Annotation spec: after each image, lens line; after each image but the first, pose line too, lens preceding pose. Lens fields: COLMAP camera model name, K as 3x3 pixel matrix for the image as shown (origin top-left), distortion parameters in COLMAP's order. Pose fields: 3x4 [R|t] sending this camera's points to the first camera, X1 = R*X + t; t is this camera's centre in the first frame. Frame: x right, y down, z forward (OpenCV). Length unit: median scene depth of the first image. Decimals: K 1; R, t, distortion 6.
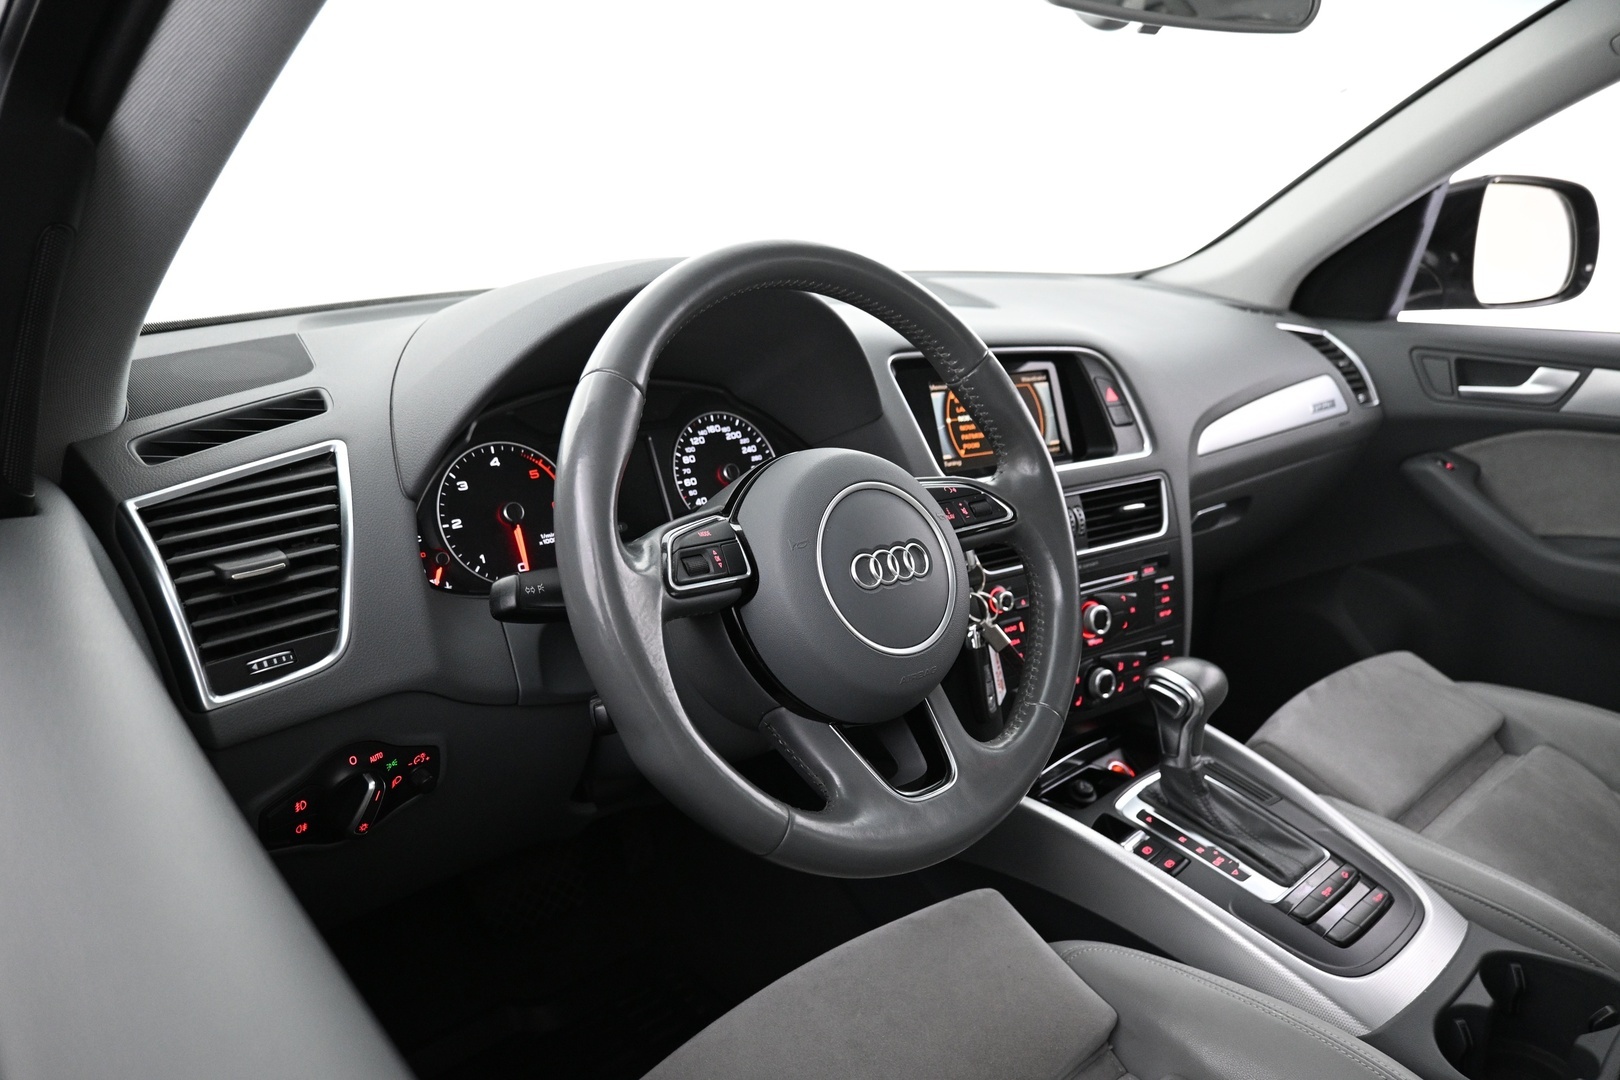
lens RADIAL K [[1084.3, 0, 810.0], [0, 1084.3, 540.0], [0, 0, 1]] dist [-0.006197, -0.004686]
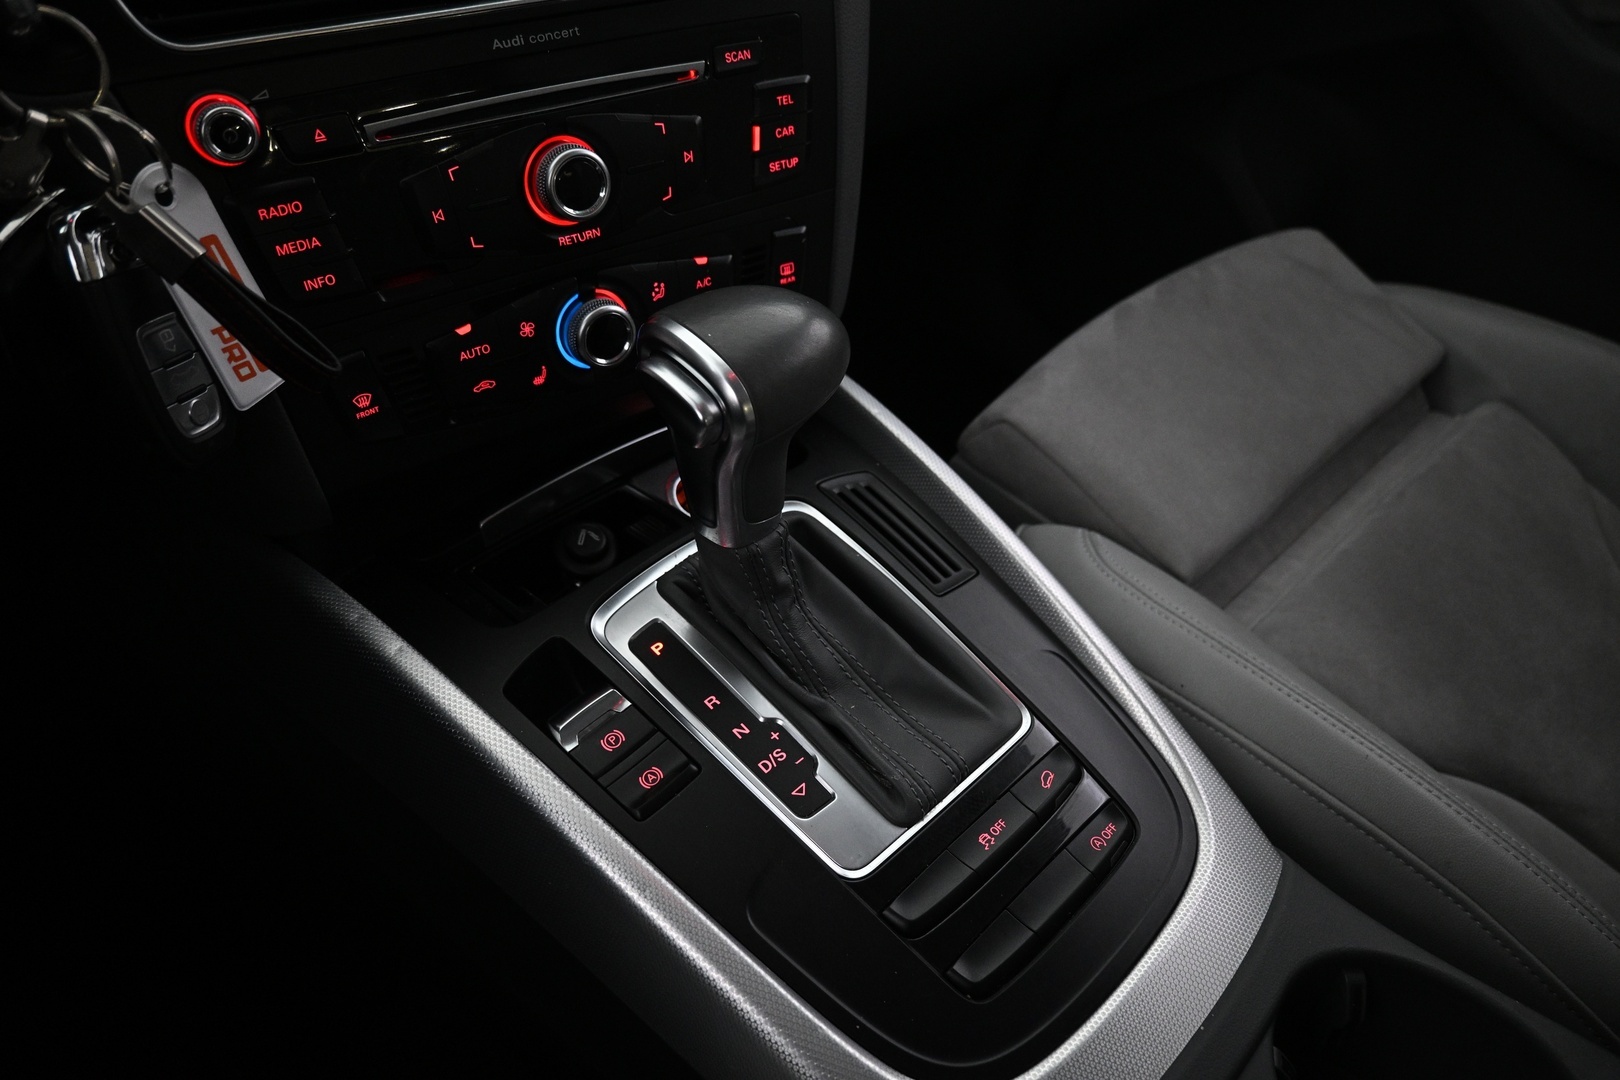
lens RADIAL K [[1084.3, 0, 810.0], [0, 1084.3, 540.0], [0, 0, 1]] dist [-0.006197, -0.004686]
pose [[0.997786, -0.003895, 0.066385, 0.305370], [-0.024545, 0.906223, 0.422088, 0.019620], [-0.061804, -0.422783, 0.904121, 0.529683]]
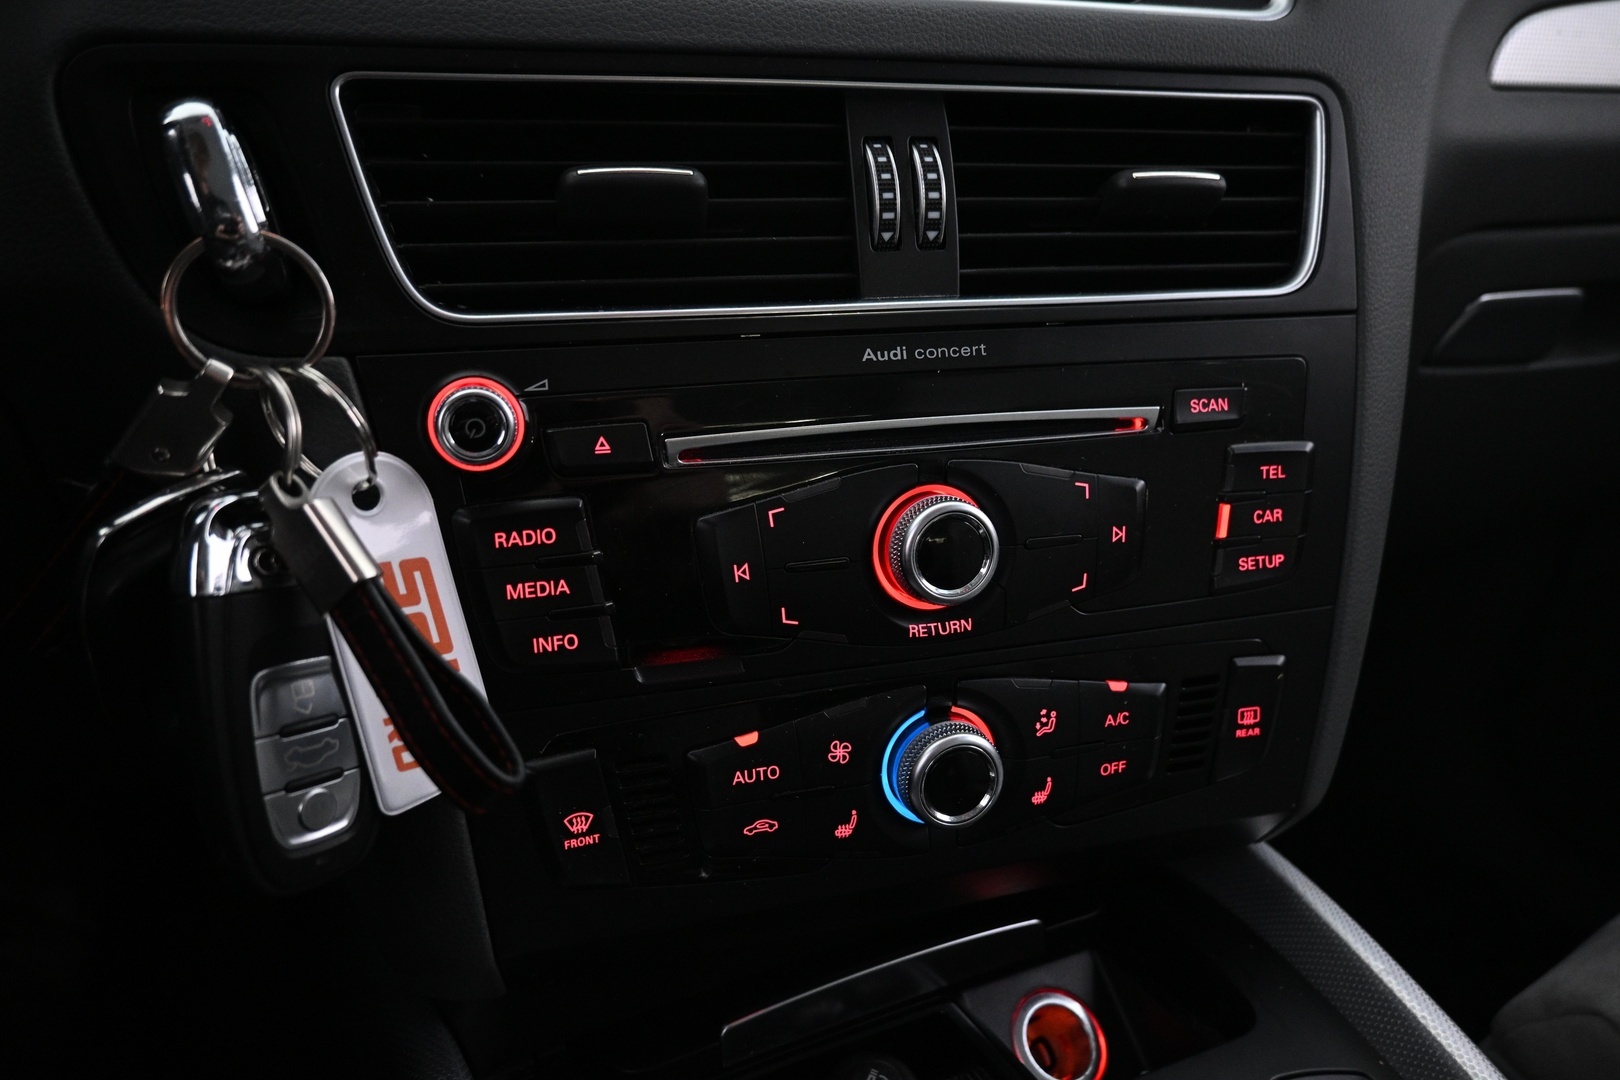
lens RADIAL K [[1084.3, 0, 810.0], [0, 1084.3, 540.0], [0, 0, 1]] dist [-0.006197, -0.004686]
pose [[0.955156, 0.108525, -0.275498, 0.288313], [-0.089419, 0.992693, 0.081027, 0.048445], [0.282278, -0.052758, 0.957881, 0.677890]]
